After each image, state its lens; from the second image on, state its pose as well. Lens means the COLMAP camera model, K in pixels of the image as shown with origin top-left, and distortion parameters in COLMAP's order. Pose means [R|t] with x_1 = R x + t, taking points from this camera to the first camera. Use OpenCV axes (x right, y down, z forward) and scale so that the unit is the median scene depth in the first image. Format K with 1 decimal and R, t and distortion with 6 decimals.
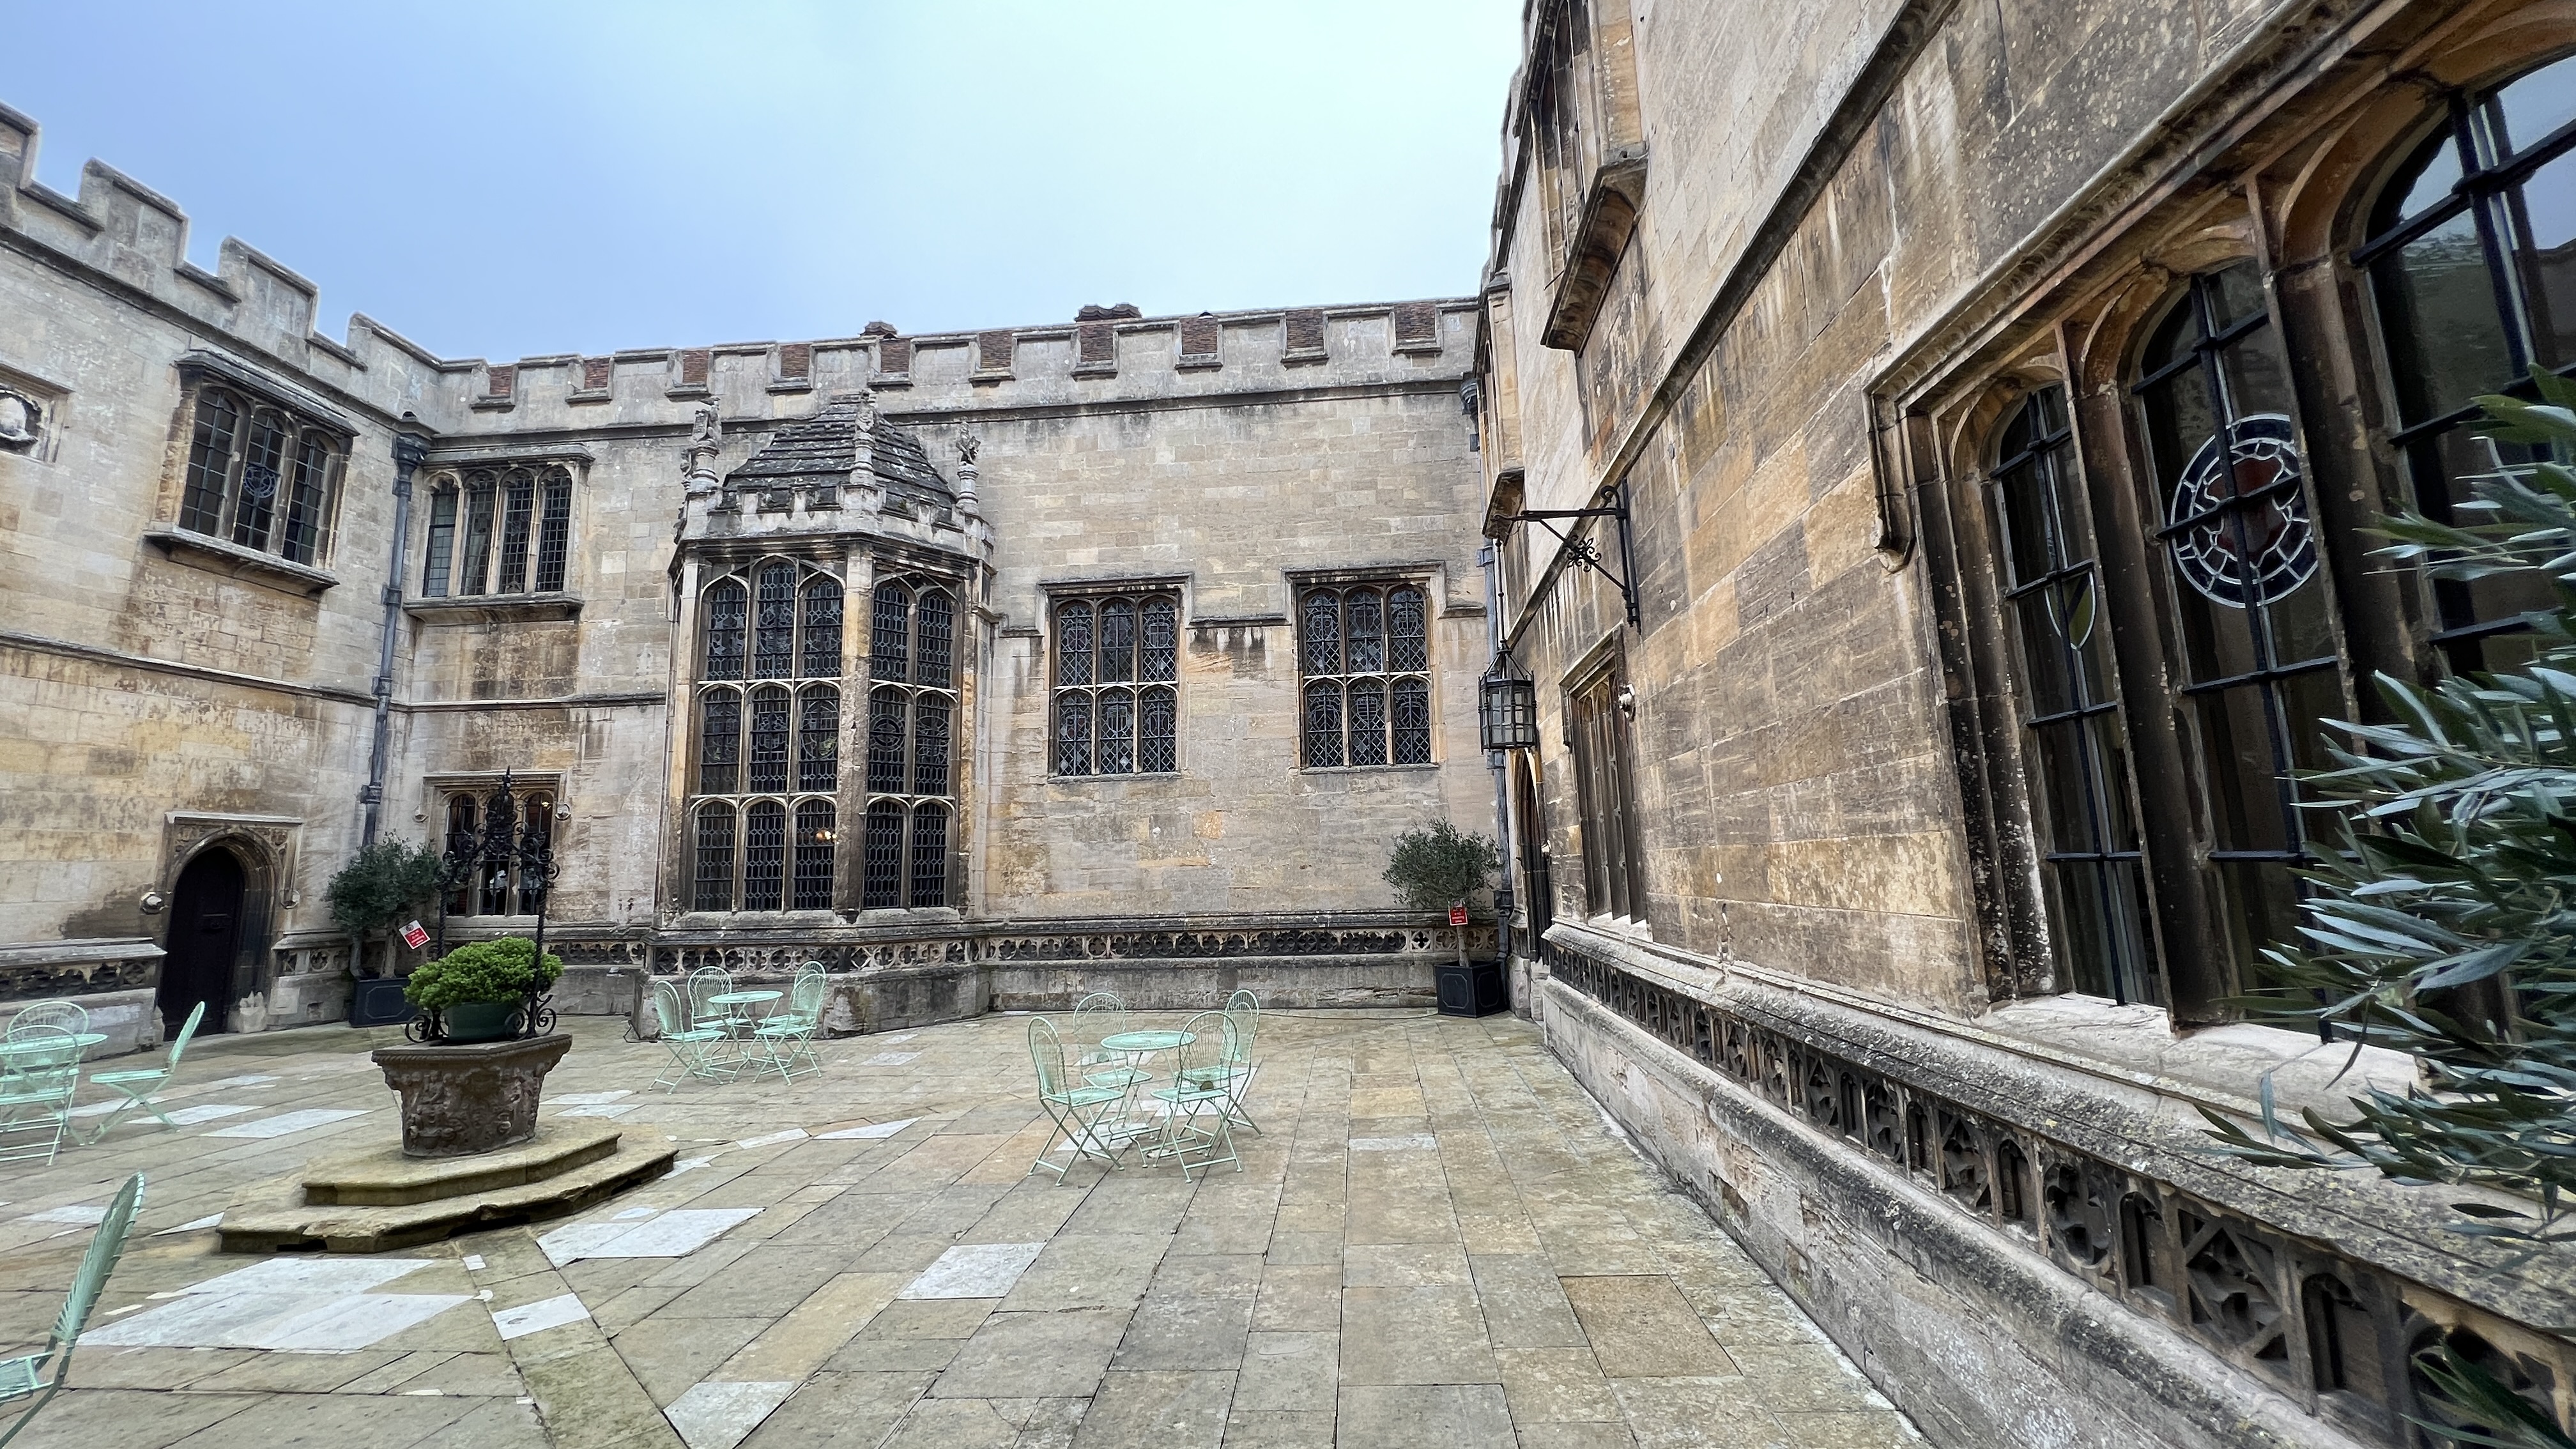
lens RADIAL K [[1031.9, 0, 1282.0], [0, 1031.9, 713.2], [0, 0, 1]] dist [-0.000184, 0.000161]
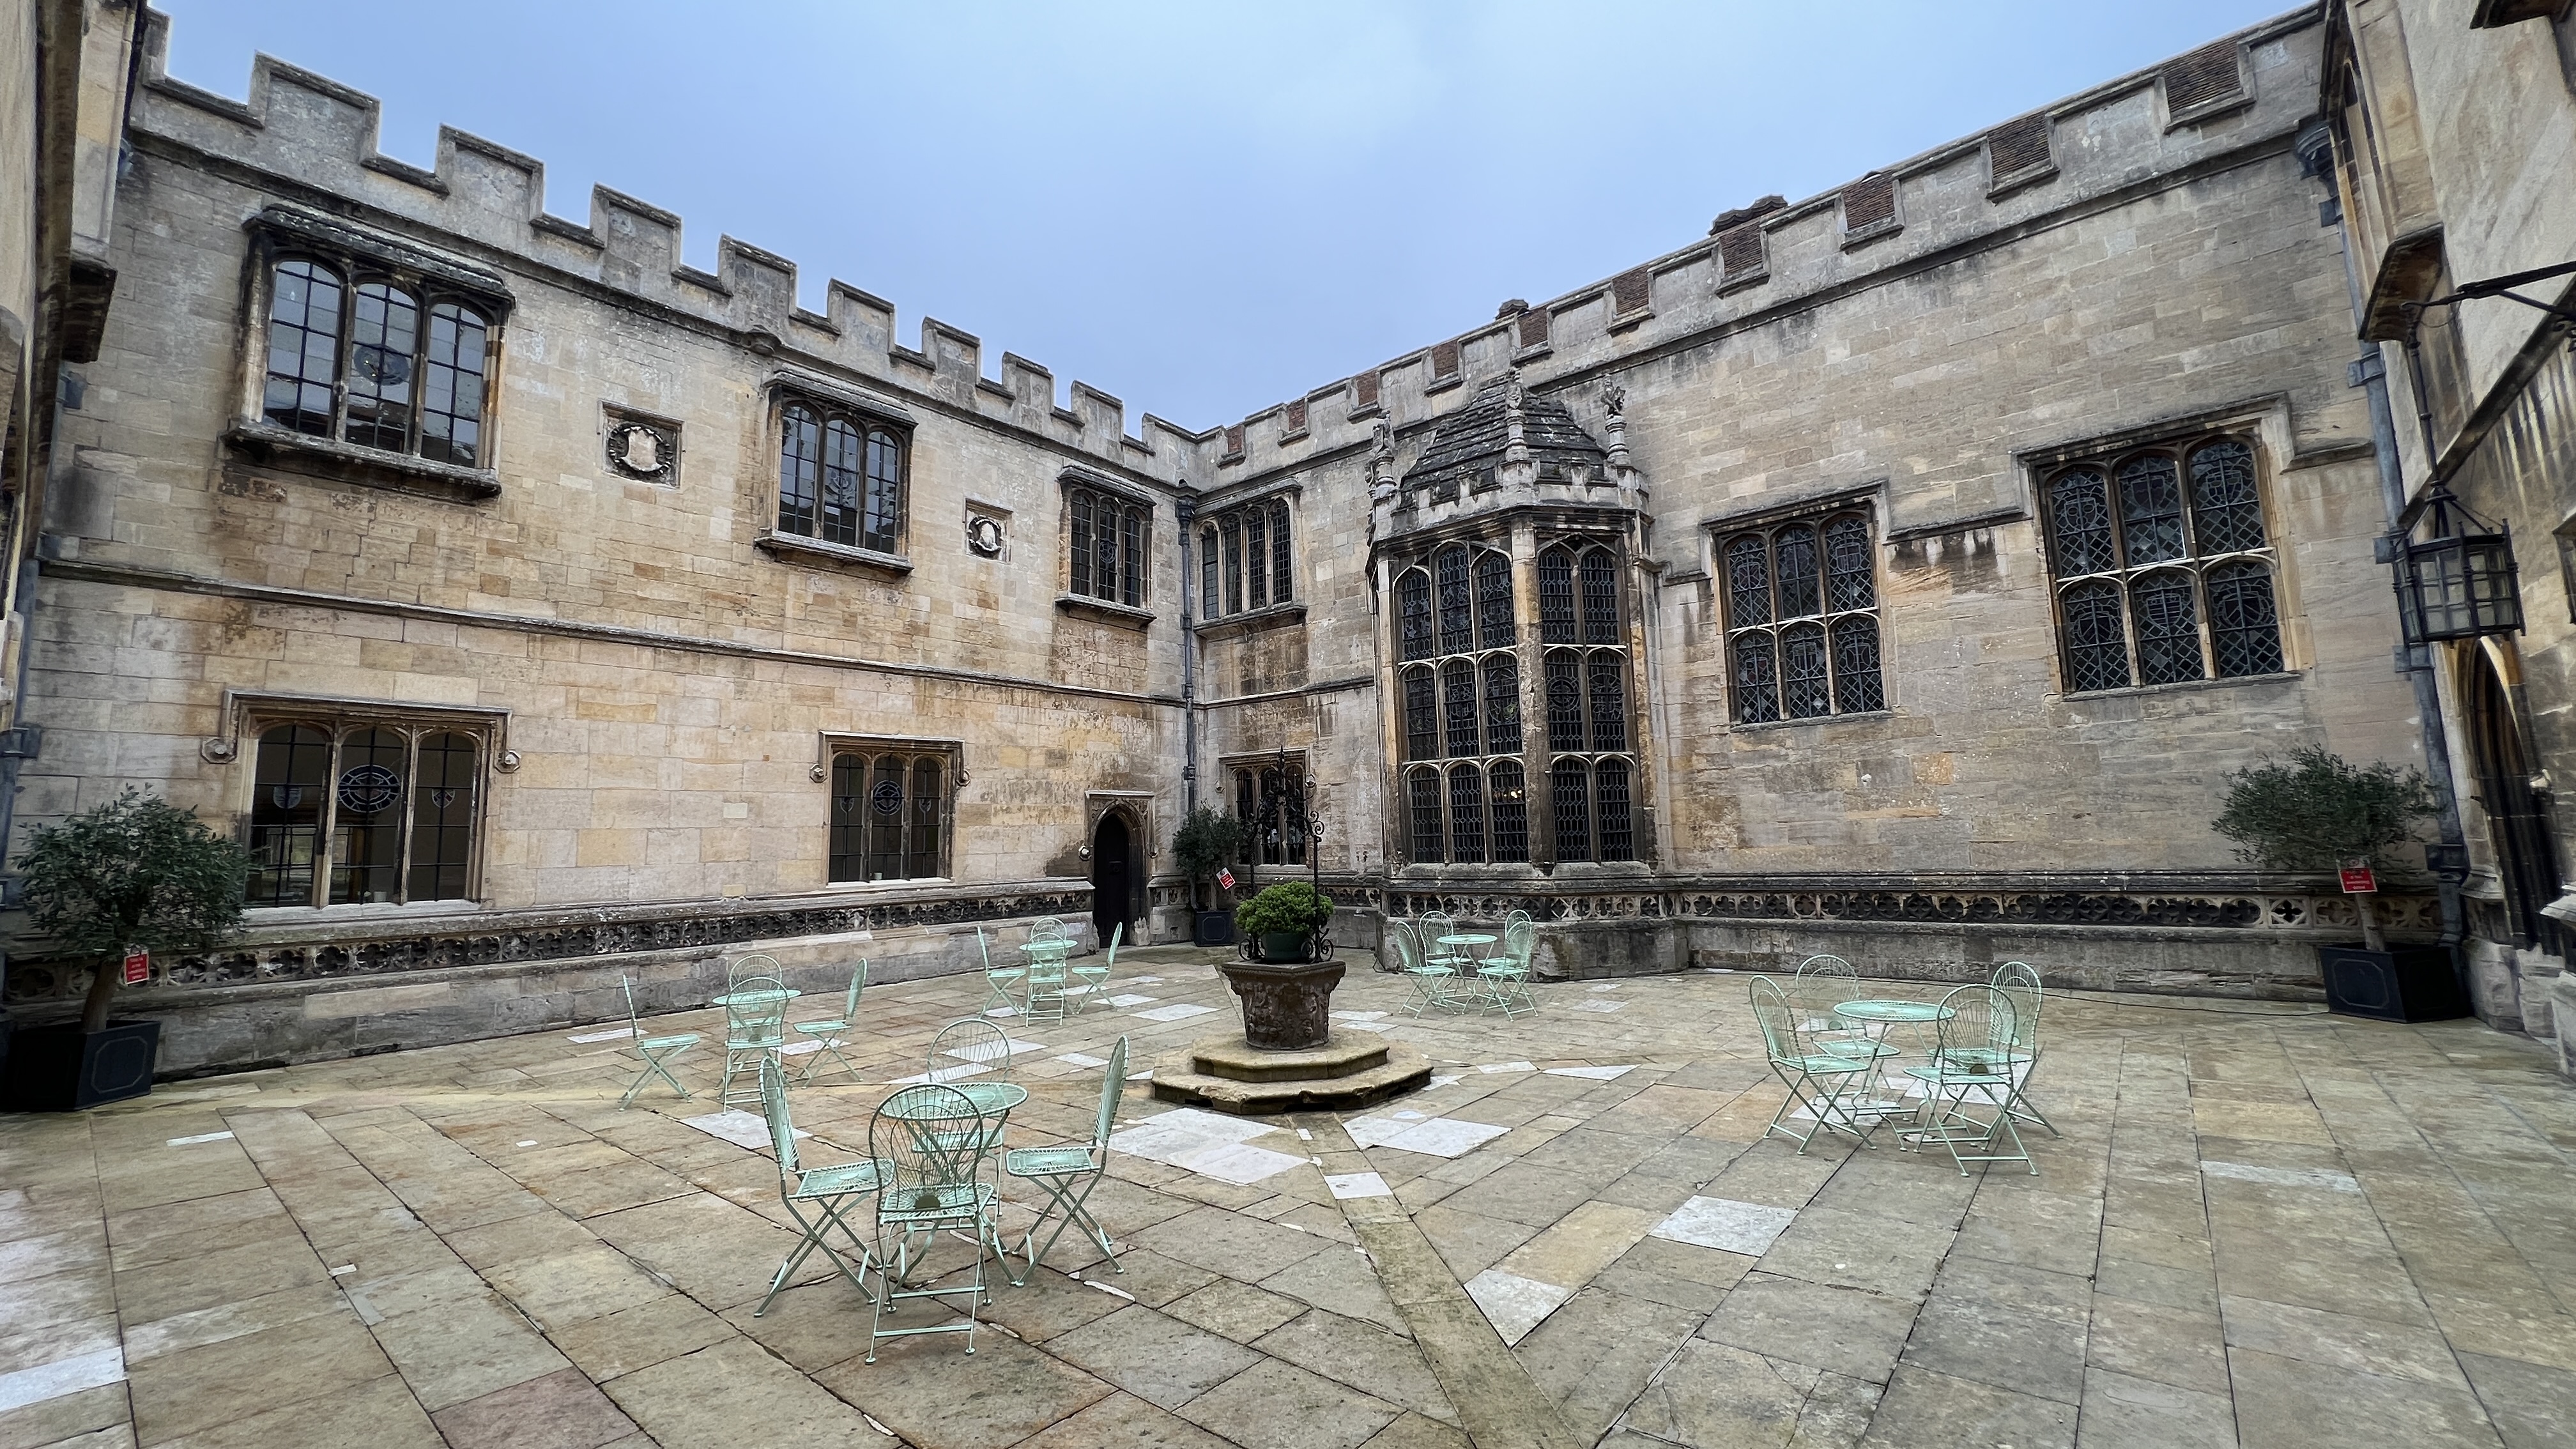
lens RADIAL K [[1031.9, 0, 1285.3], [0, 1031.9, 714.1], [0, 0, 1]] dist [-0.000184, 0.000161]
pose [[0.812939, -0.073340, -0.577711, -0.011938], [0.098286, 0.995086, 0.011980, -0.000379], [0.573994, -0.066520, 0.816153, -0.007245]]
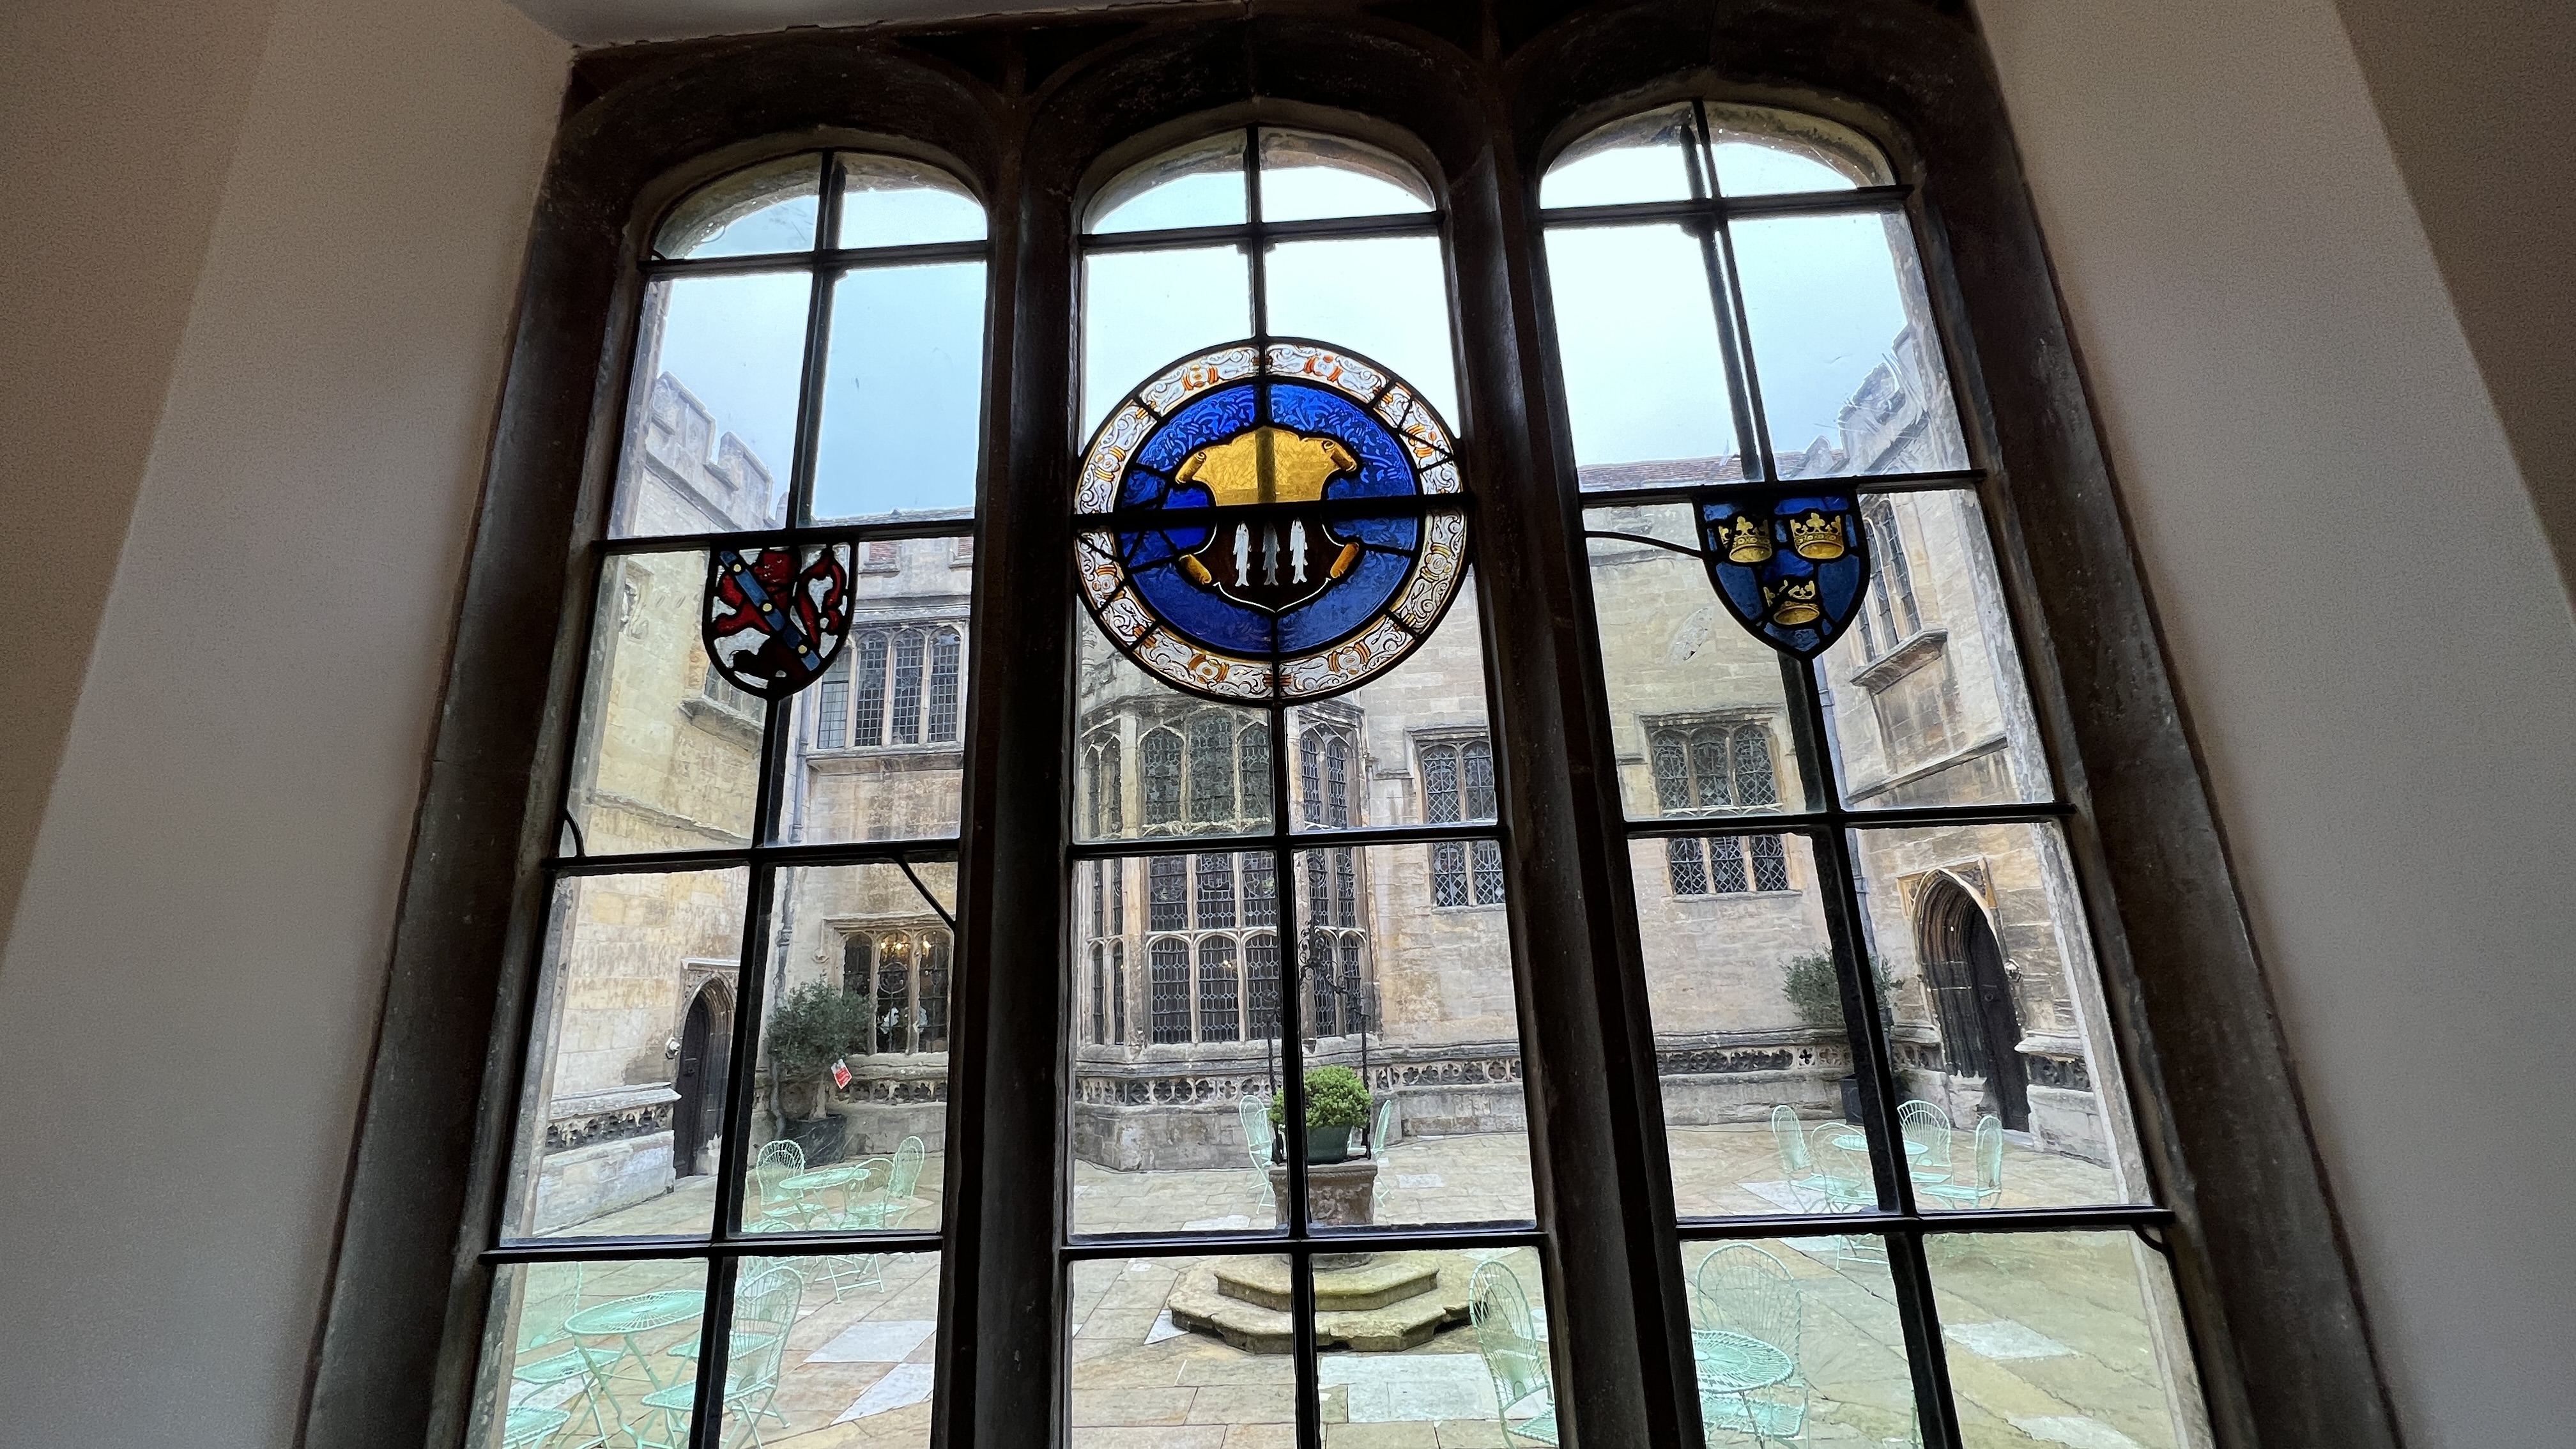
lens RADIAL K [[1031.9, 0, 1280.3], [0, 1031.9, 722.3], [0, 0, 1]] dist [-0.000184, 0.000161]
pose [[0.999468, -0.013131, 0.029850, -0.444898], [0.016234, 0.994212, -0.106201, -0.021150], [-0.028282, 0.106629, 0.993897, -0.089076]]
